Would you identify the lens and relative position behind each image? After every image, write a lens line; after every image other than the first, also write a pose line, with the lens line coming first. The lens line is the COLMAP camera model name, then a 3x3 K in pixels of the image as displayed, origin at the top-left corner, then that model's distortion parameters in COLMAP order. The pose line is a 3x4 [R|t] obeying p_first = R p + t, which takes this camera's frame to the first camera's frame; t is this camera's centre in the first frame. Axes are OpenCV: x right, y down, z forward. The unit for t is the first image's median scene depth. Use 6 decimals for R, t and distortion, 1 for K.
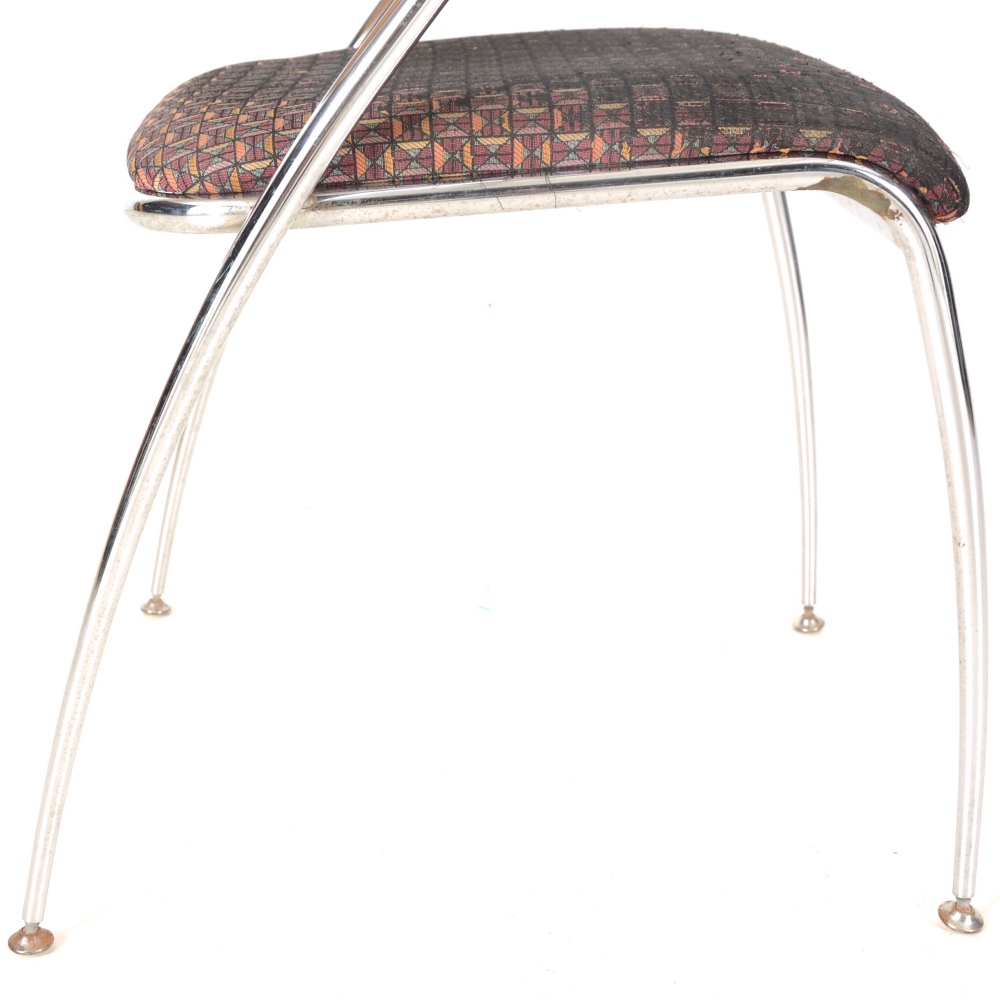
lens RADIAL K [[2073.2, 0, 440.0], [0, 2073.2, 540.6], [0, 0, 1]] dist [0.064651, 0.000000]
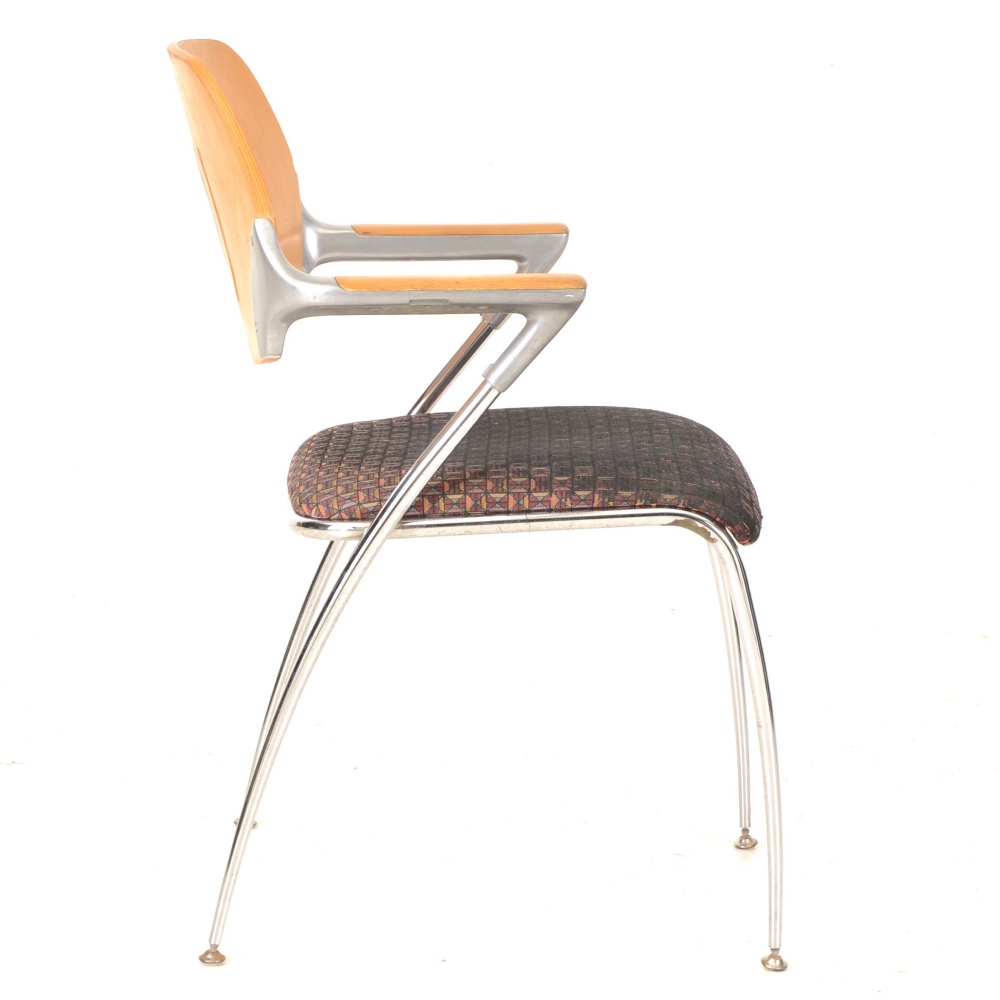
lens RADIAL K [[3789.0, 0, 500.1], [0, 3789.0, 500.1], [0, 0, 1]] dist [-0.091423, 0.000000]
pose [[0.999676, 0.025394, 0.001463, 0.022432], [-0.024866, 0.987739, -0.154121, 0.331349], [-0.005359, 0.154035, 0.988051, -2.327177]]
